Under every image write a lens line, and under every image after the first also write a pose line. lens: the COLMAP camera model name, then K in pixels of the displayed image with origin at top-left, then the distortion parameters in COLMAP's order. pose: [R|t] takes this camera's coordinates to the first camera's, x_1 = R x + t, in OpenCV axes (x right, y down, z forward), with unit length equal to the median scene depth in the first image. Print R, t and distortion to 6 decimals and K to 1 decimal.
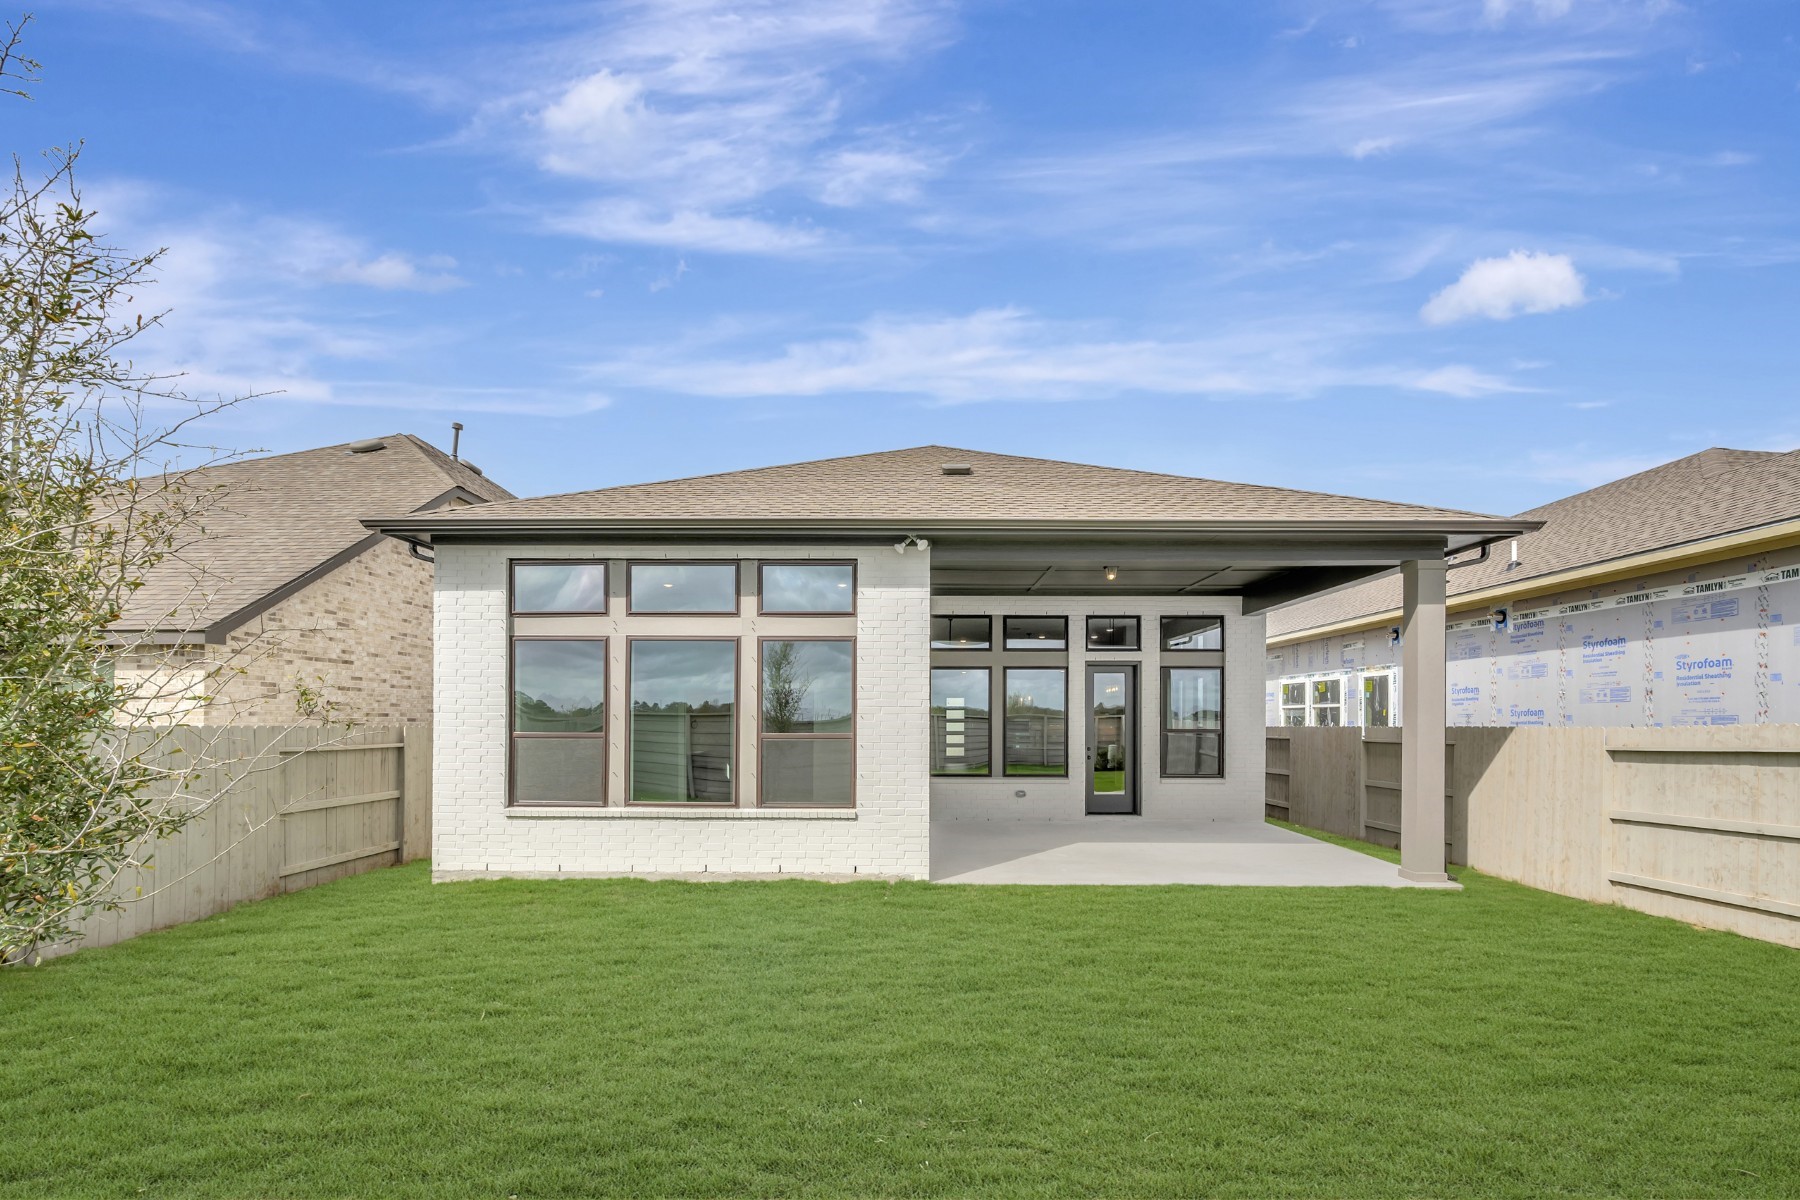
lens RADIAL K [[711.9, 0, 902.8], [0, 711.9, 585.7], [0, 0, 1]] dist [-0.001176, -0.000127]
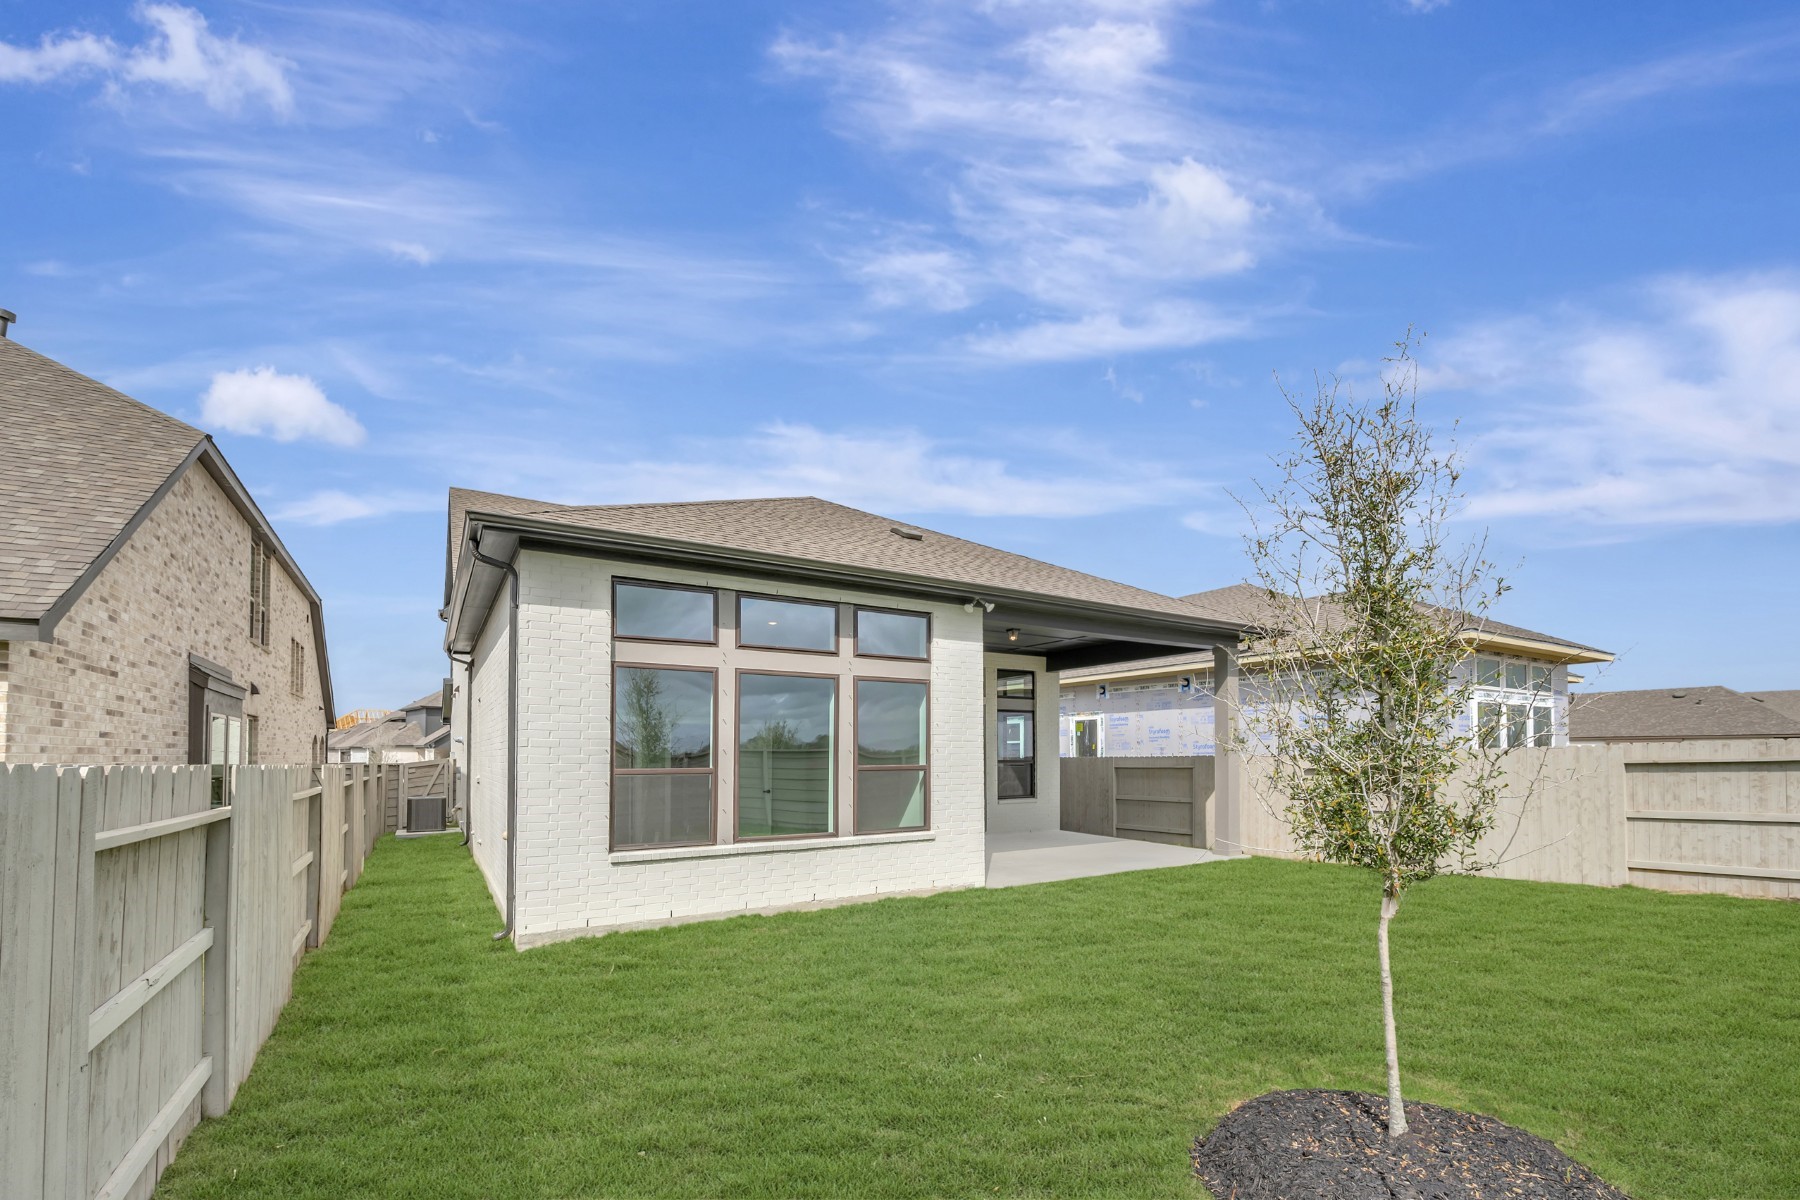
lens RADIAL K [[698.0, 0, 900.0], [0, 698.0, 600.0], [0, 0, 1]] dist [0.000148, 0.000027]
pose [[0.855393, 0.105459, 0.507131, -0.690831], [-0.089124, 0.994419, -0.056463, 0.010630], [-0.510255, 0.003100, 0.860017, 0.053560]]
